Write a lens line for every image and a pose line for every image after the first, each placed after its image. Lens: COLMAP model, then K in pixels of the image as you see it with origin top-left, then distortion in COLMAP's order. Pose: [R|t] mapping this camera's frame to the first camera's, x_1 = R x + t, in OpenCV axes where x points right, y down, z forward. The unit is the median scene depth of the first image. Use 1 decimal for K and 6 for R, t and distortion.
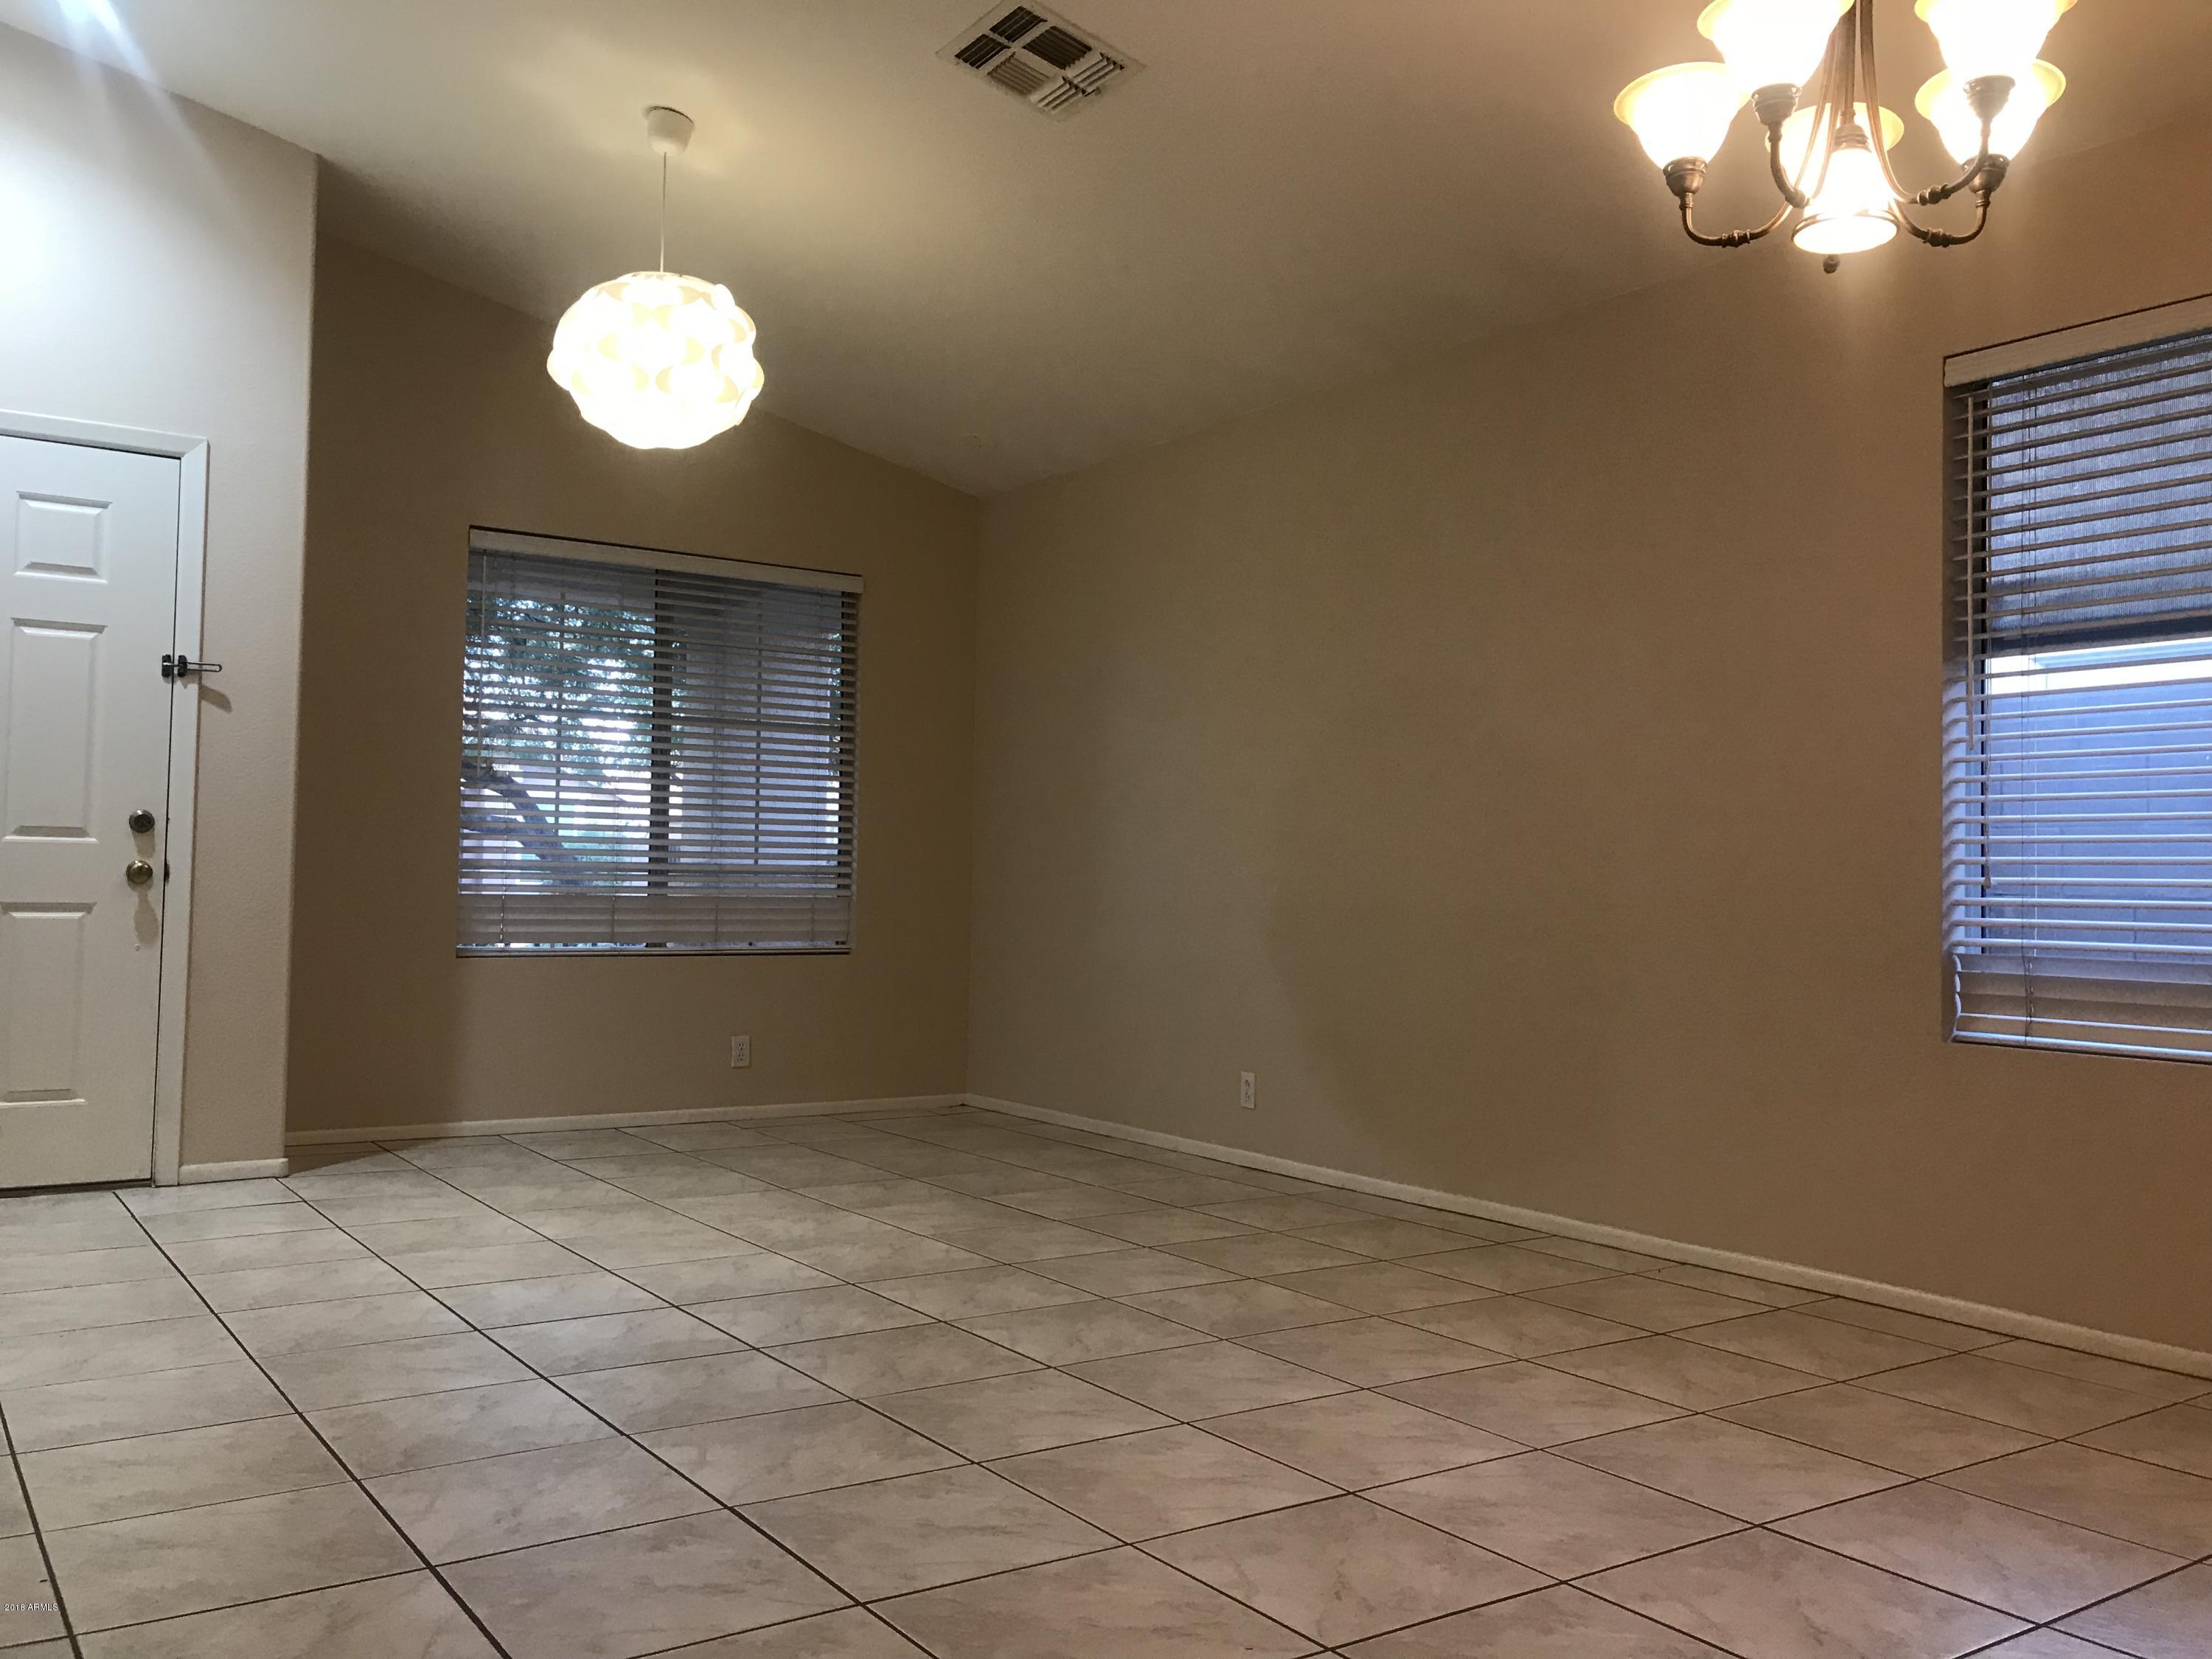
lens RADIAL K [[1813.4, 0, 1099.0], [0, 1813.4, 824.5], [0, 0, 1]] dist [0.030742, -0.041150]
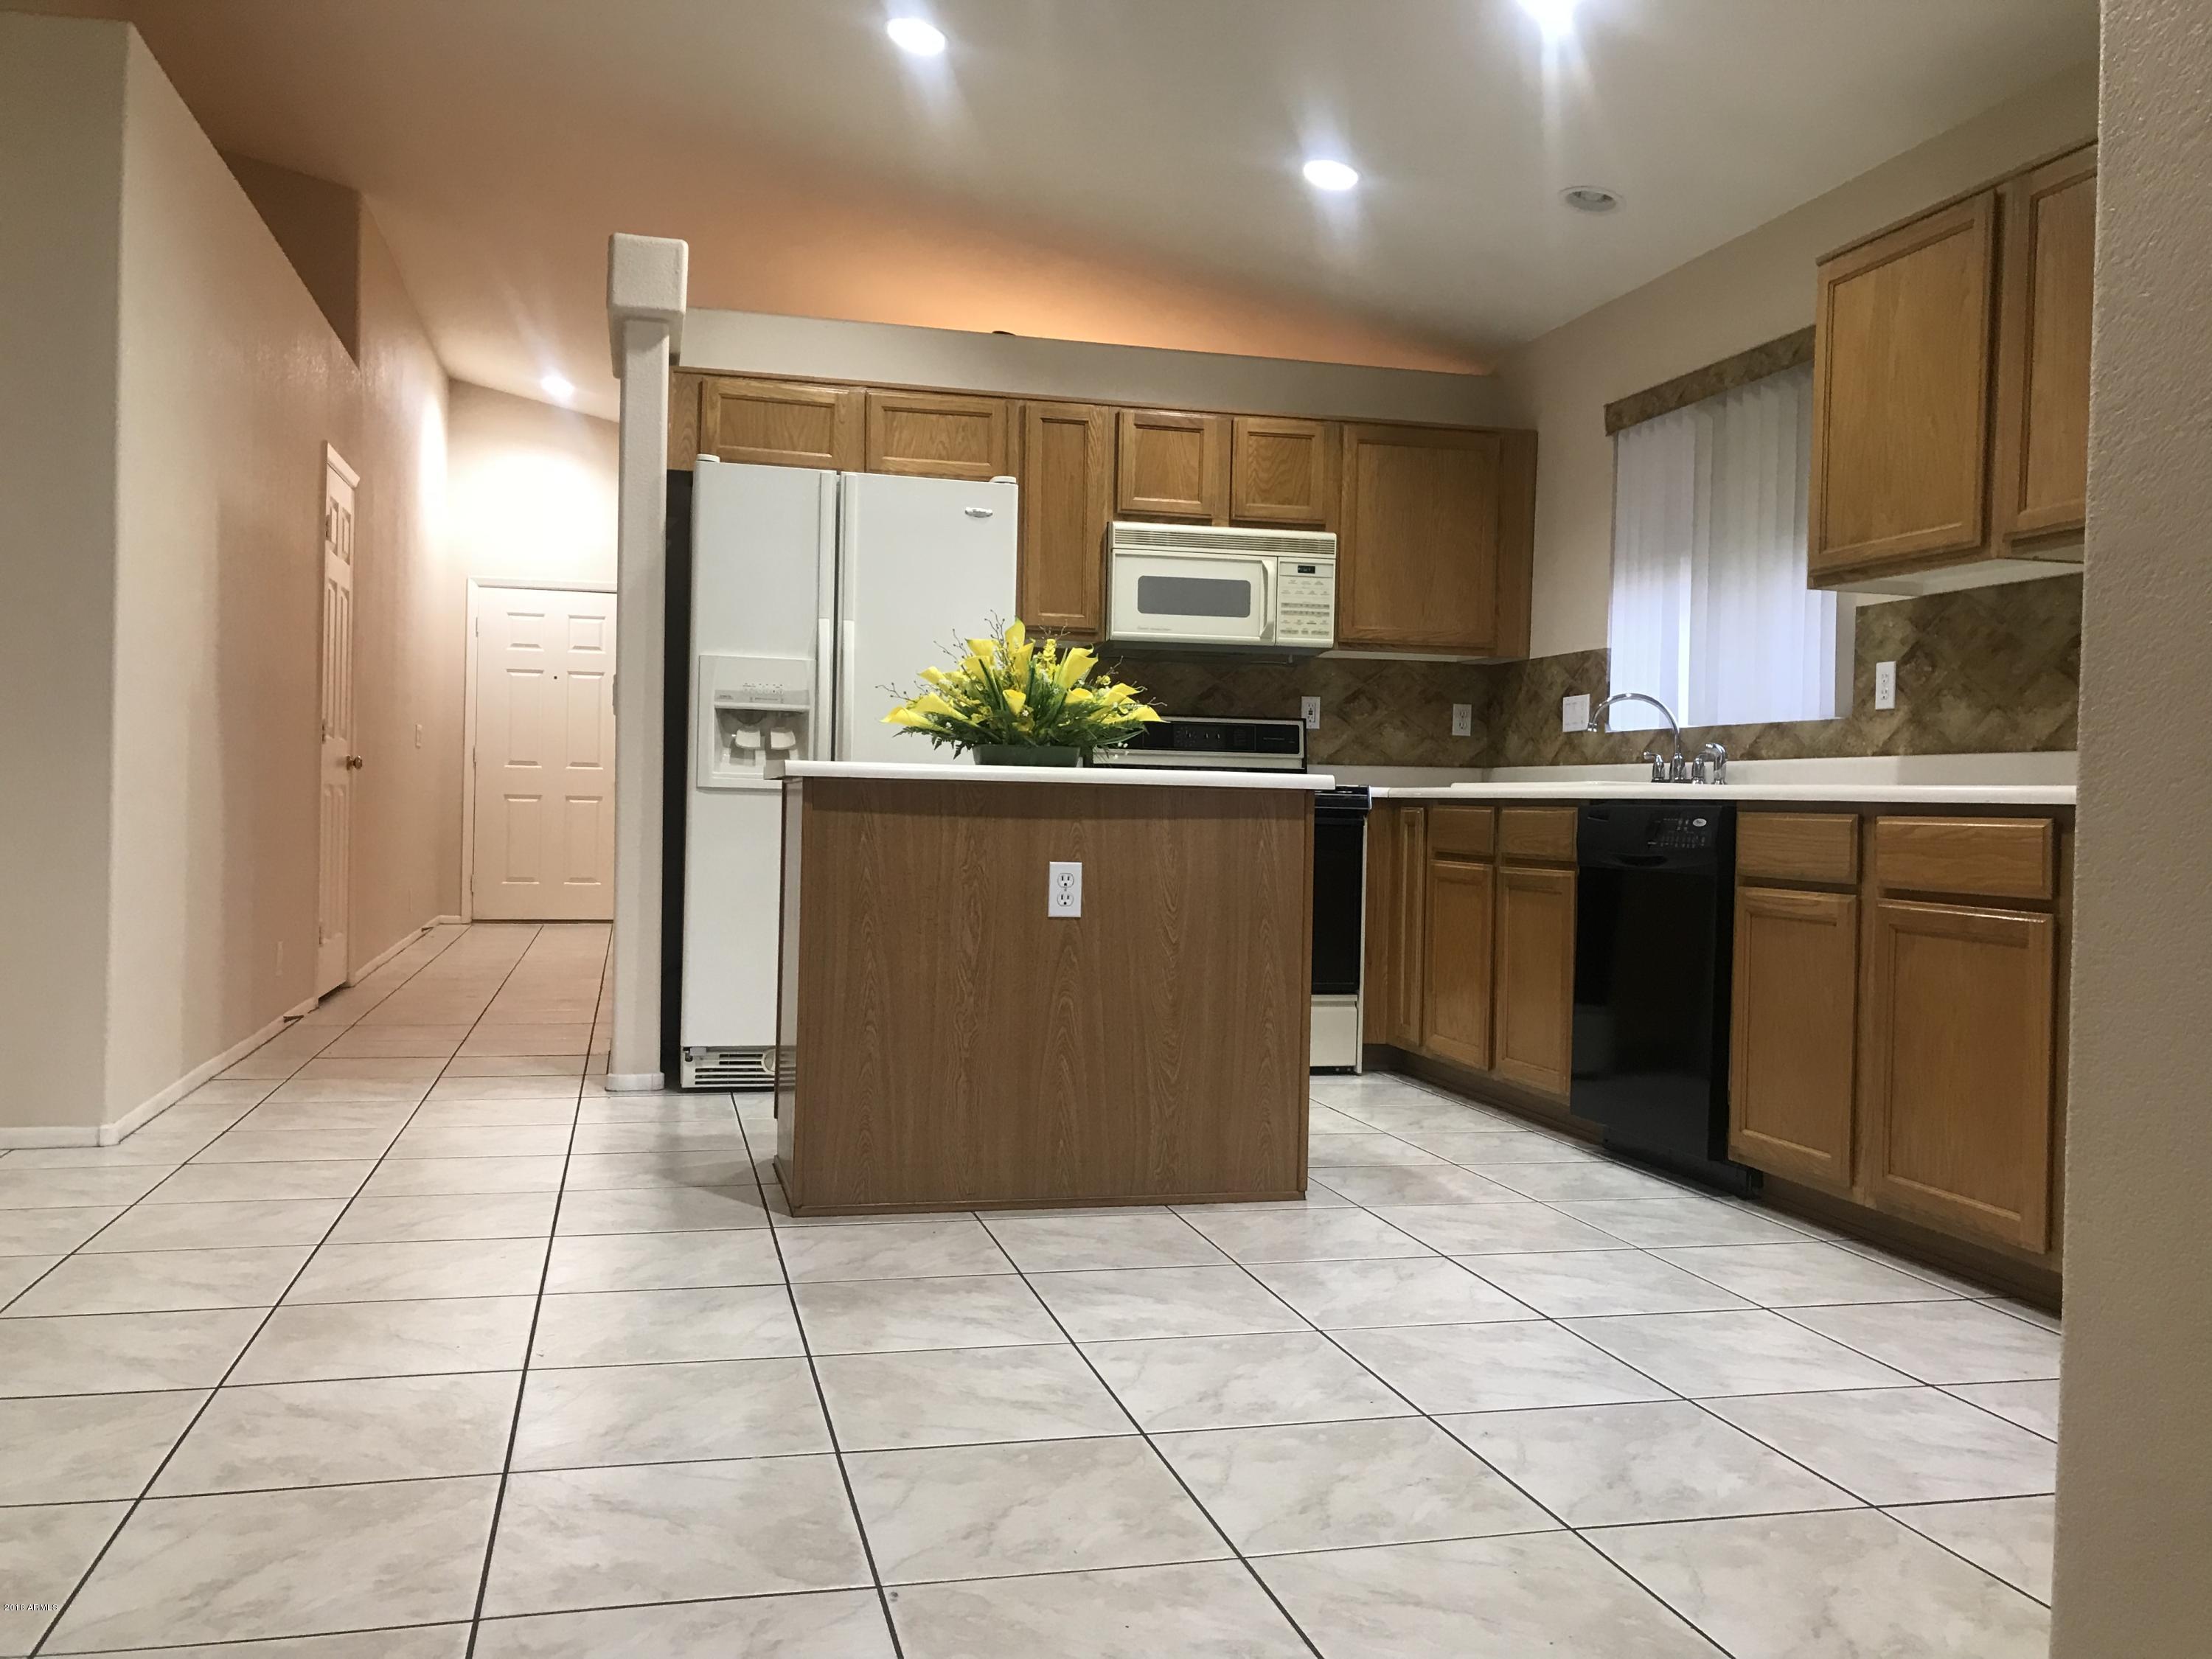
lens RADIAL K [[1813.4, 0, 1097.6], [0, 1813.4, 828.4], [0, 0, 1]] dist [0.030742, -0.041150]
pose [[0.937207, 0.008741, -0.348665, 0.779693], [0.008042, 0.998878, 0.046659, -0.016531], [0.348682, -0.046534, 0.936085, -0.859249]]
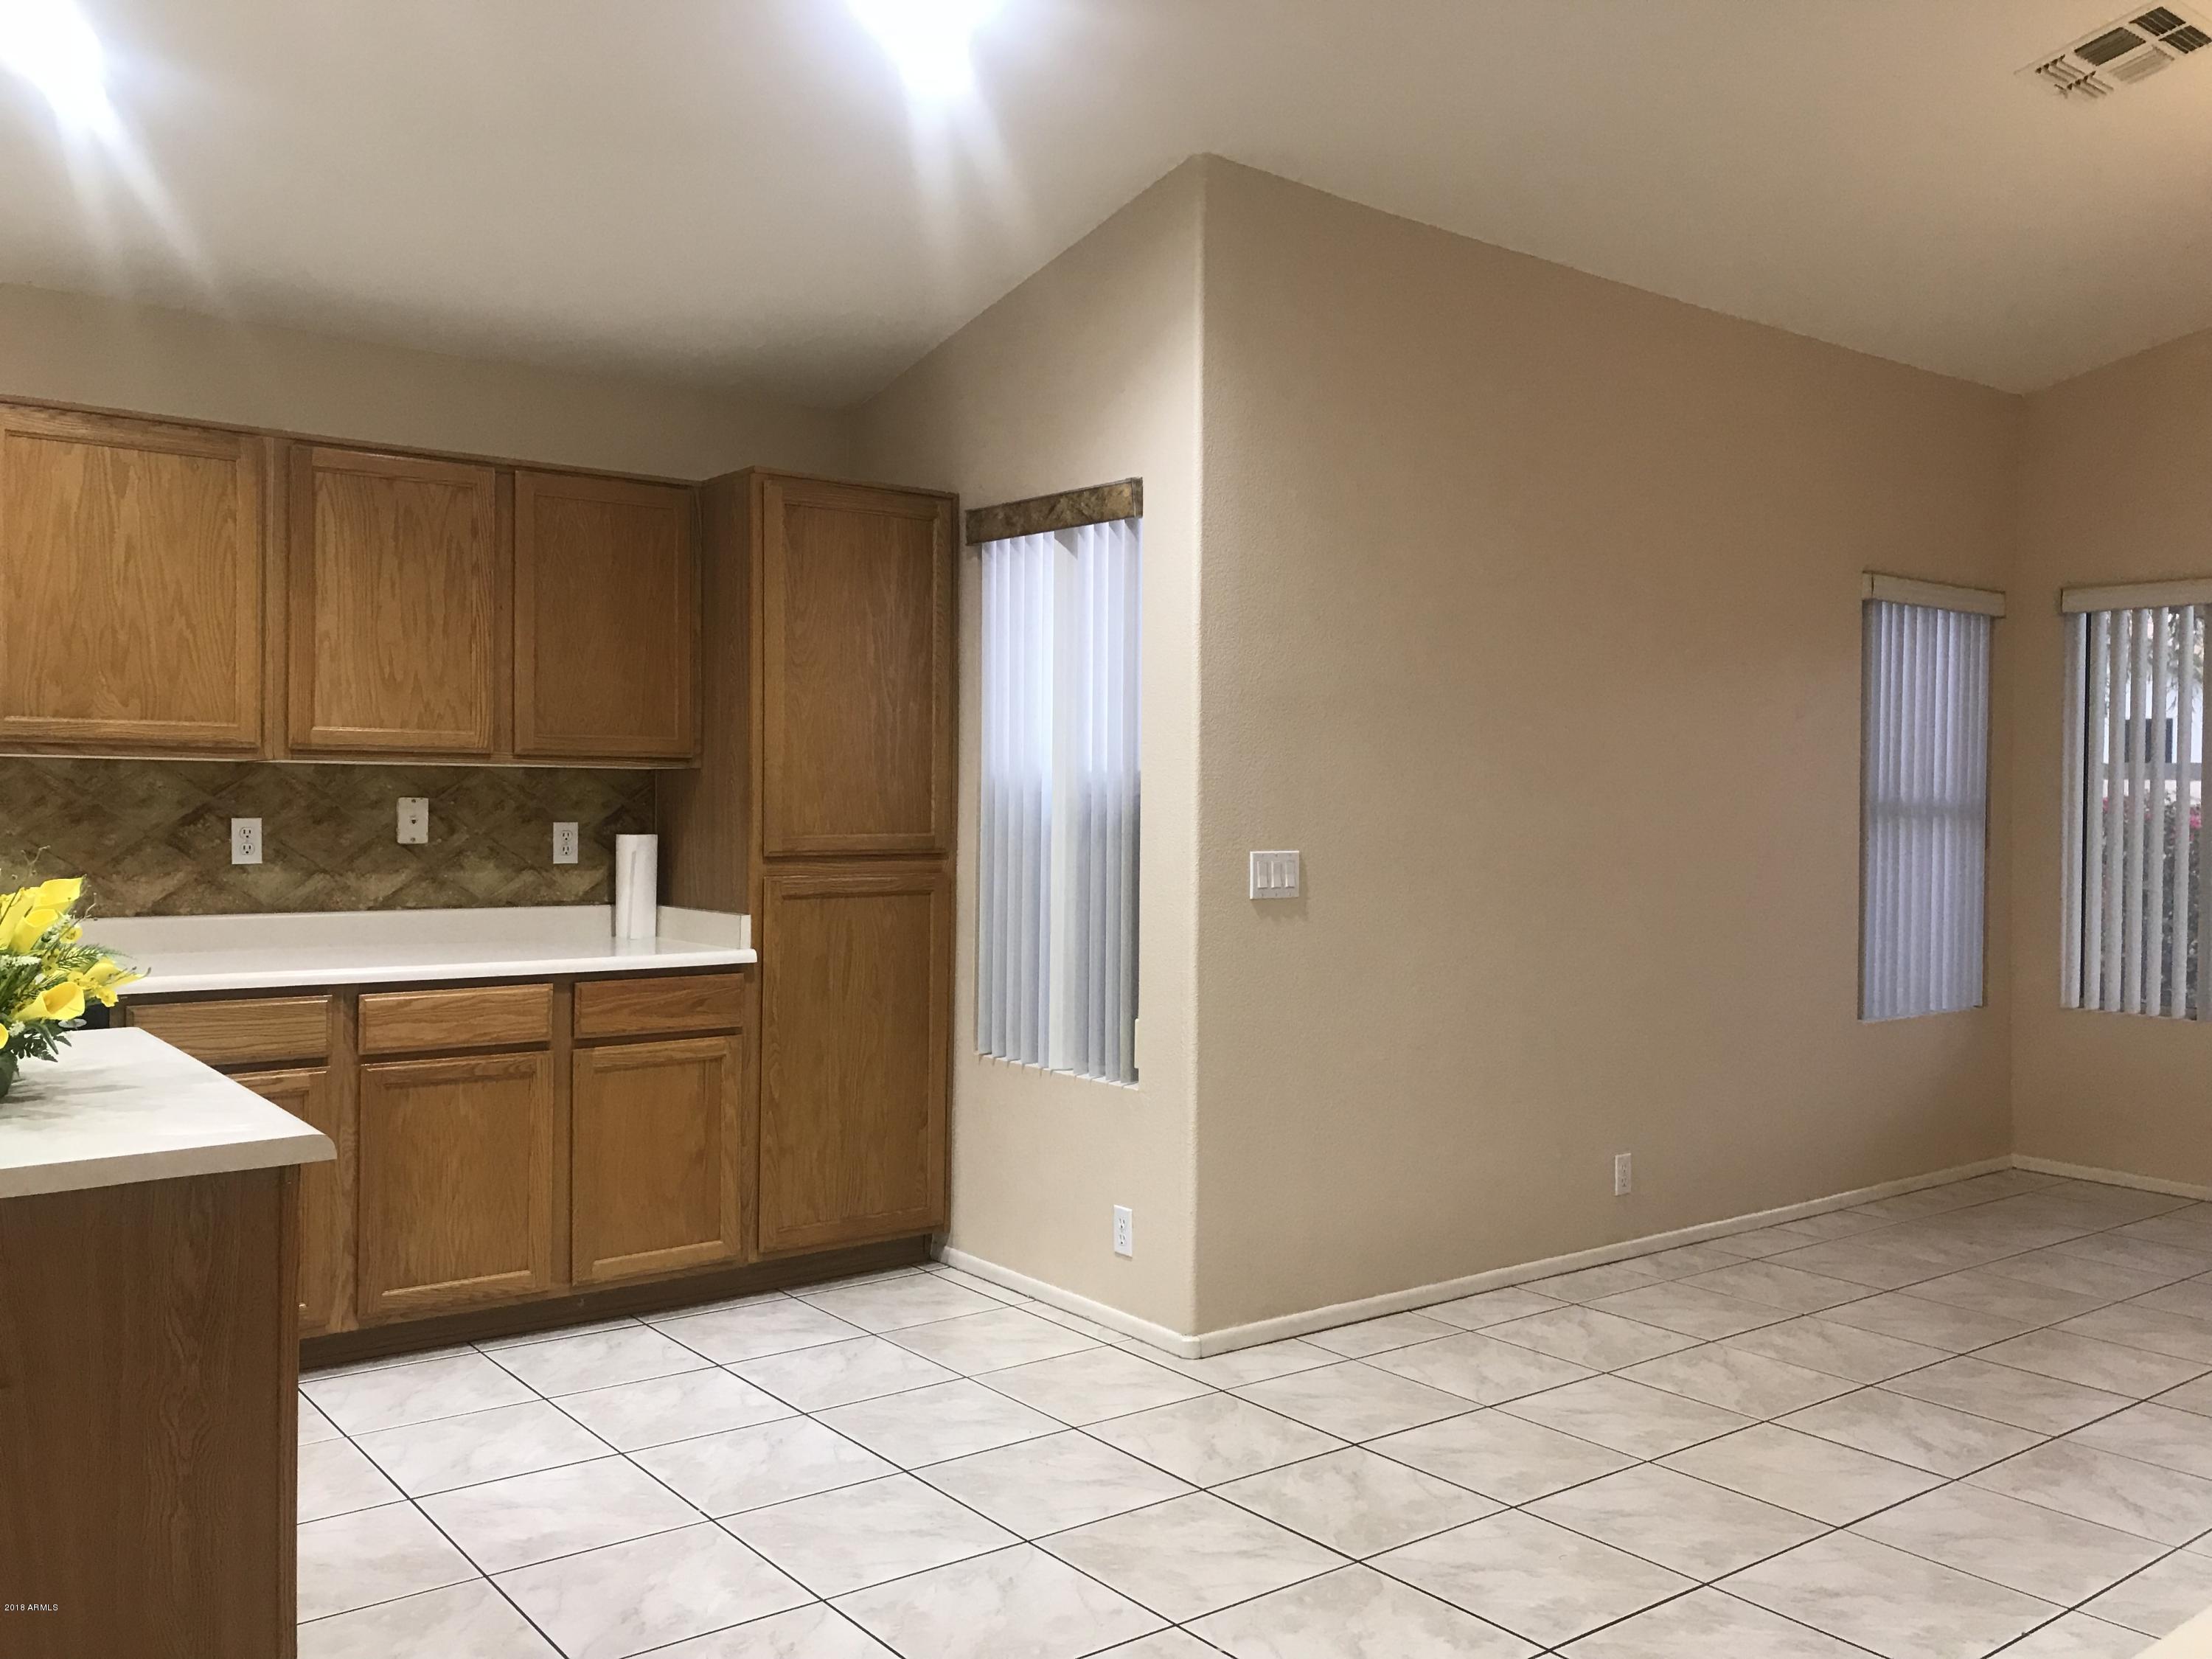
lens RADIAL K [[1813.4, 0, 1089.9], [0, 1813.4, 822.2], [0, 0, 1]] dist [0.030742, -0.041150]
pose [[-0.048753, -0.031007, 0.998329, 0.019772], [-0.052477, 0.998217, 0.028440, -0.100260], [-0.997431, -0.051002, -0.050293, -0.400742]]
